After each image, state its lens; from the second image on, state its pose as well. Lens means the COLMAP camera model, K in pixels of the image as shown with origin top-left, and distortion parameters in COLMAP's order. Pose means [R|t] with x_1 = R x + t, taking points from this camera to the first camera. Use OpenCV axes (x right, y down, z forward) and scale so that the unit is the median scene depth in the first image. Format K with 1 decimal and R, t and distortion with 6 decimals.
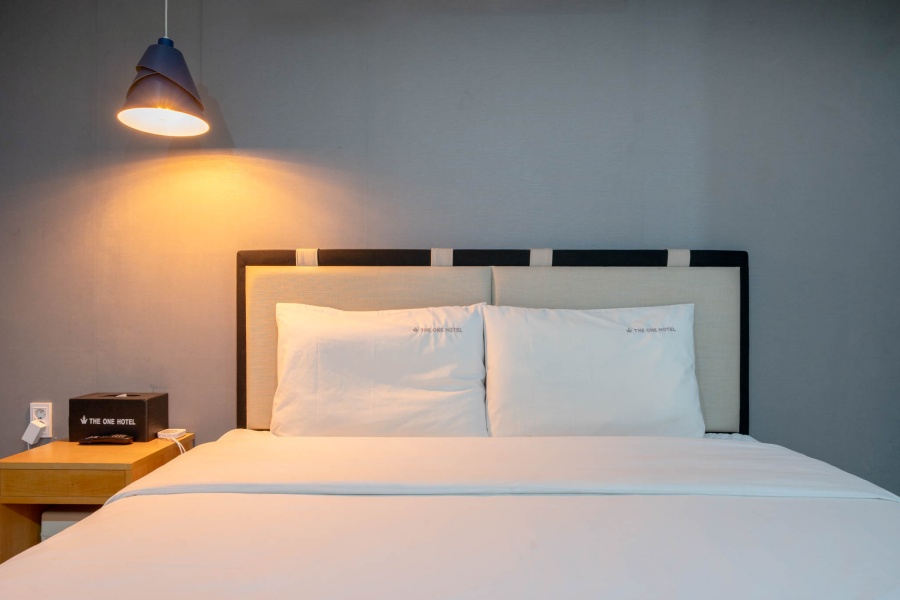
lens RADIAL K [[634.6, 0, 484.9], [0, 634.6, 297.9], [0, 0, 1]] dist [0.007367, 0.003083]
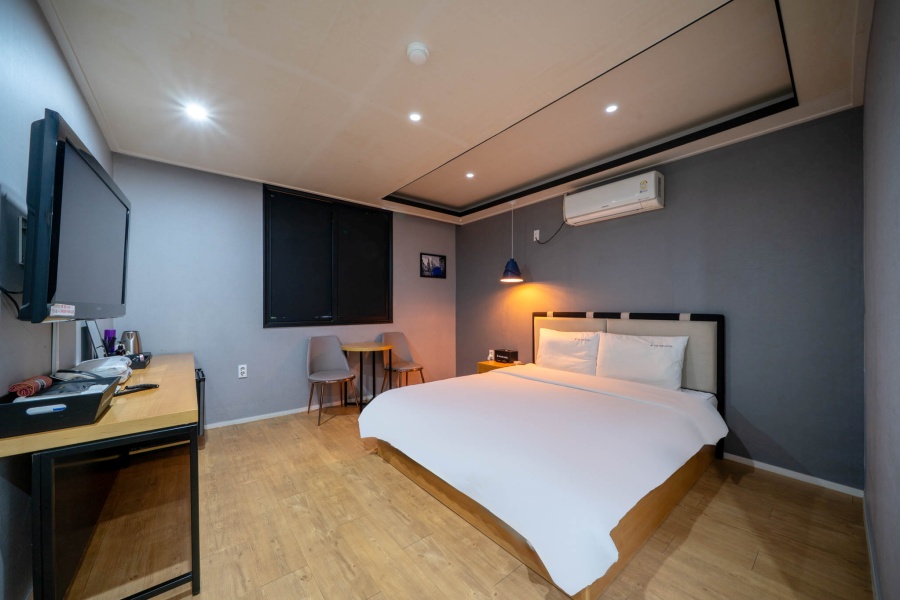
lens RADIAL K [[317.2, 0, 450.0], [0, 317.2, 300.0], [0, 0, 1]] dist [-0.000355, -0.000015]
pose [[0.643509, -0.019703, -0.765185, 0.670266], [0.001209, 0.999694, -0.024724, -0.101208], [0.765438, 0.014985, 0.643335, -0.478624]]
